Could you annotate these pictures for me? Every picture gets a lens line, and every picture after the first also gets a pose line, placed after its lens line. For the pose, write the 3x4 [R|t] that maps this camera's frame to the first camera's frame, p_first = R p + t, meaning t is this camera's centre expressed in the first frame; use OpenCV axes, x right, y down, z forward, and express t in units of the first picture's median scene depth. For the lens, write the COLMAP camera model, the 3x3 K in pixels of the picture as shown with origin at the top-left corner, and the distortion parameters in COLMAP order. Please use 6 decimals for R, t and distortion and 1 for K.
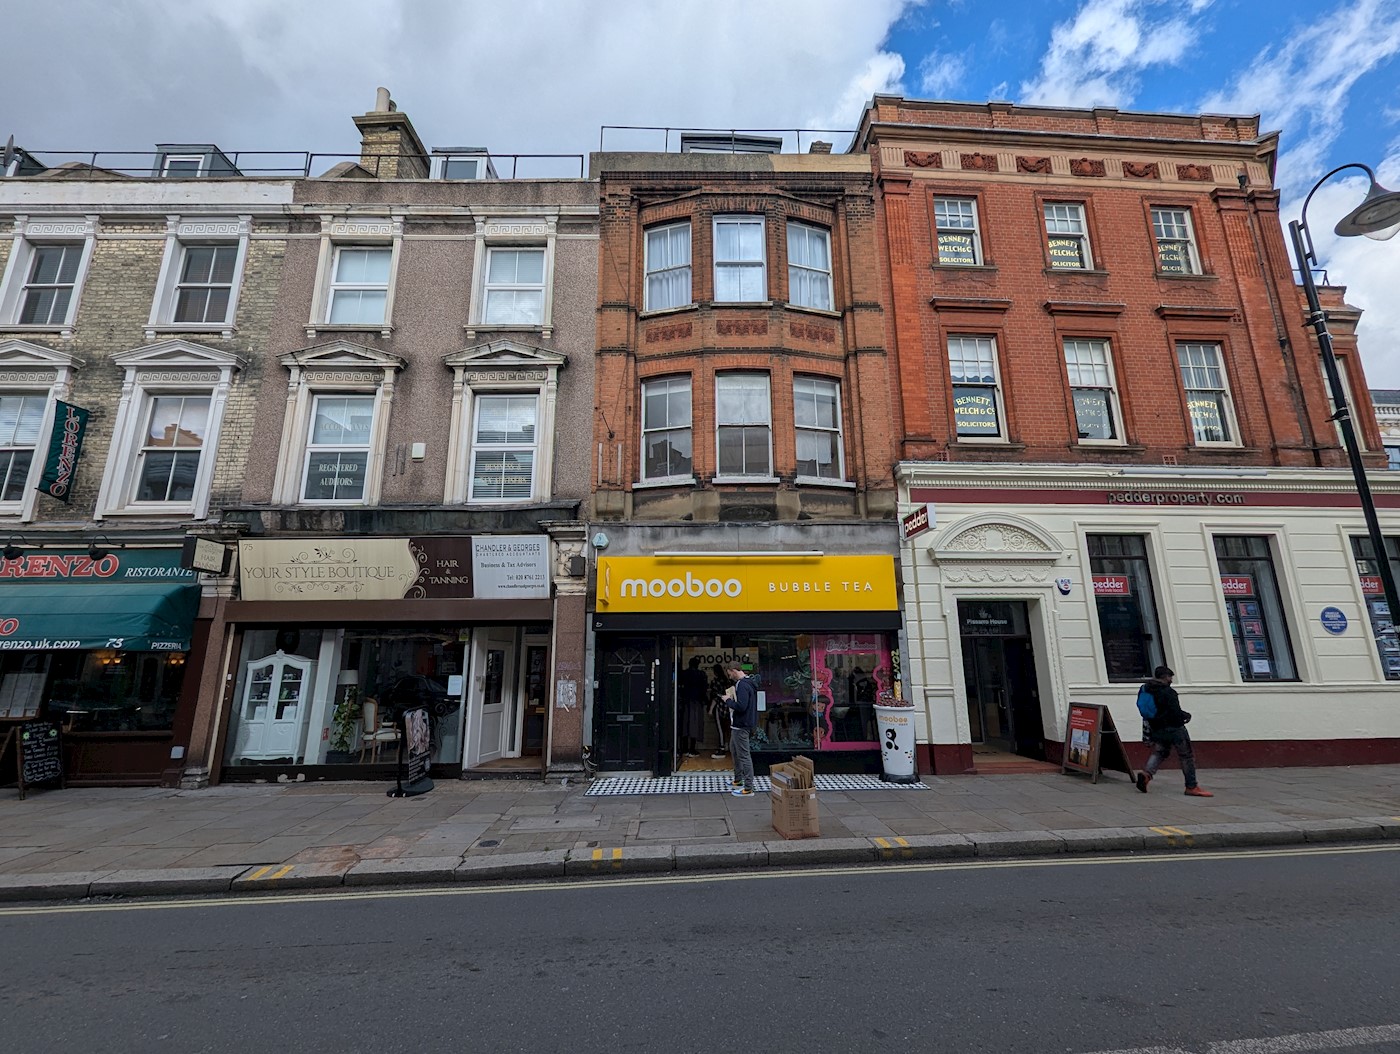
lens RADIAL K [[585.4, 0, 705.6], [0, 585.4, 533.5], [0, 0, 1]] dist [0.004044, -0.000107]
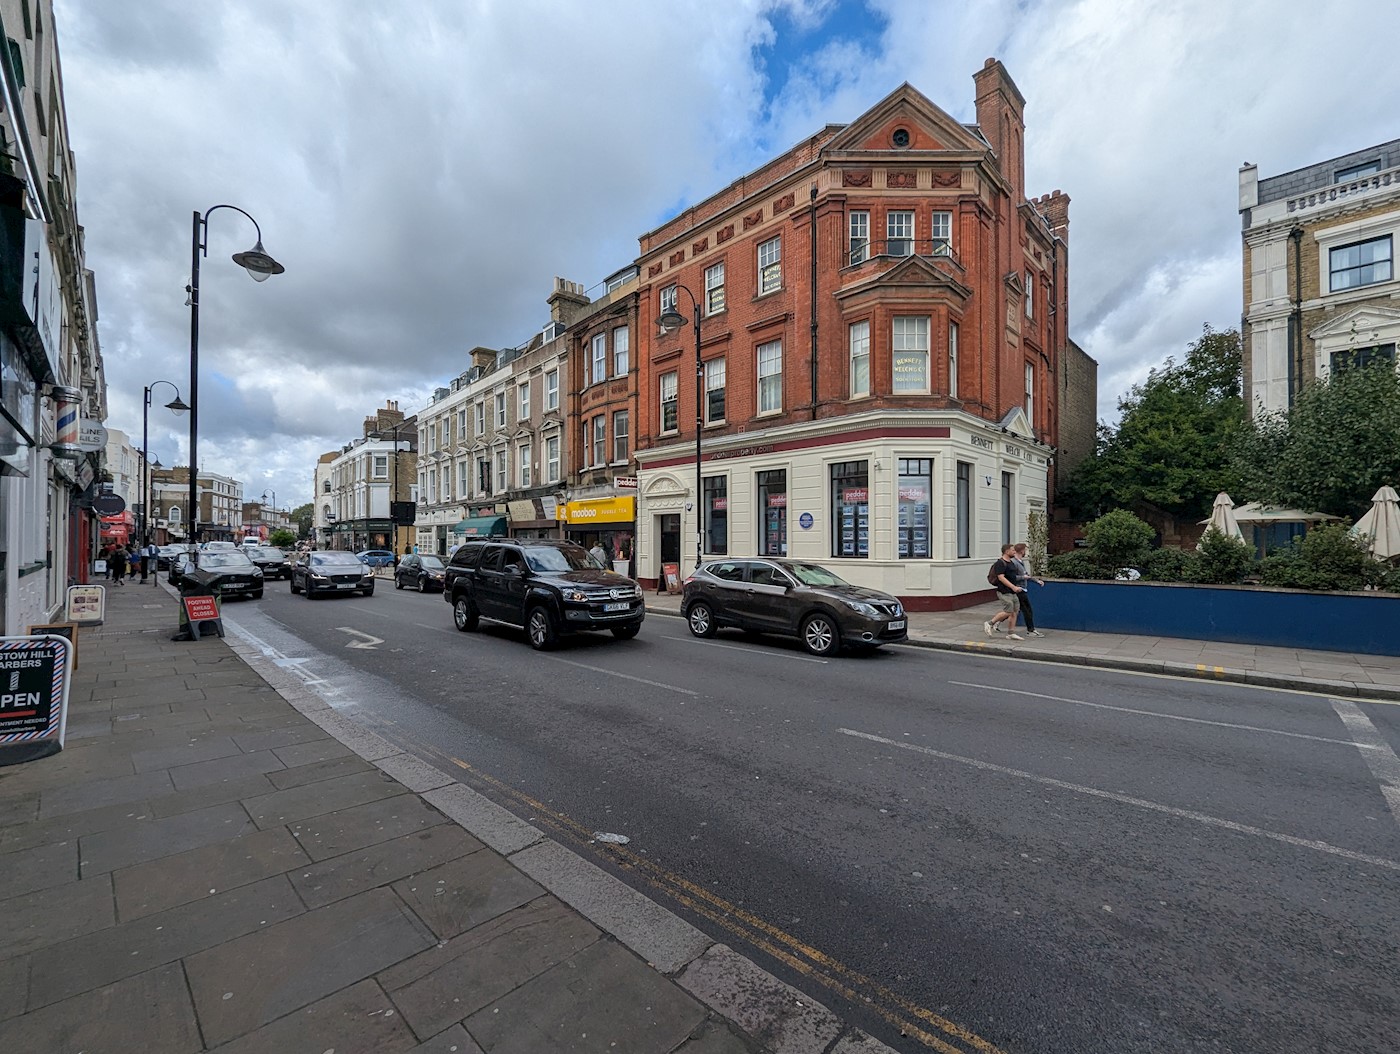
lens RADIAL K [[585.4, 0, 705.6], [0, 585.4, 533.5], [0, 0, 1]] dist [0.004044, -0.000107]
pose [[0.652244, 0.001950, -0.758006, 2.012718], [0.166692, 0.975149, 0.145942, -0.094726], [0.739453, -0.221544, 0.635710, -0.225483]]
